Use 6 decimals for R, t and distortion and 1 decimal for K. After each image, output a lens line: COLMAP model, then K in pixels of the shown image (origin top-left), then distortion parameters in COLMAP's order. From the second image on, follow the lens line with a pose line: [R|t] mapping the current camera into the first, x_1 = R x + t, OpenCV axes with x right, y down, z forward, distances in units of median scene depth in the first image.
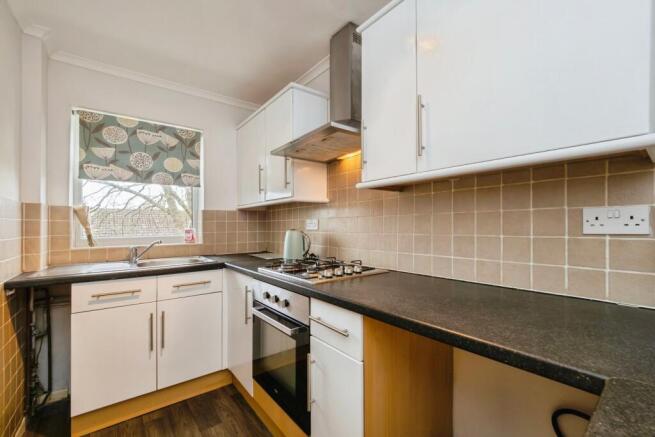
lens RADIAL K [[276.9, 0, 327.9], [0, 276.9, 223.8], [0, 0, 1]] dist [0.000084, -0.000083]
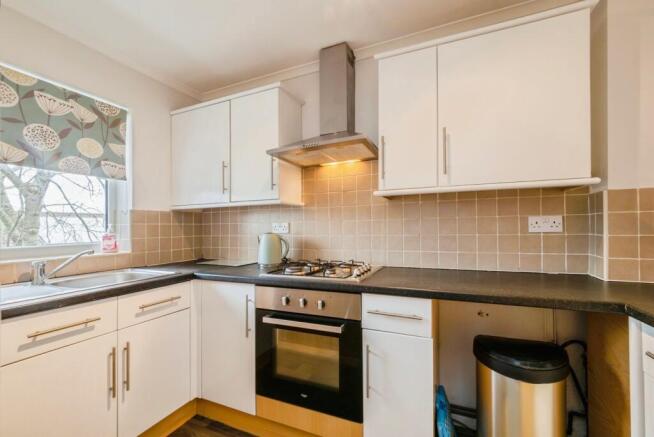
lens RADIAL K [[275.8, 0, 324.5], [0, 275.8, 225.9], [0, 0, 1]] dist [-0.001820, -0.000220]
pose [[0.882574, 0.000613, 0.470174, -0.398205], [0.002882, 0.999973, -0.006713, 0.002788], [-0.470166, 0.007280, 0.882548, 0.062548]]
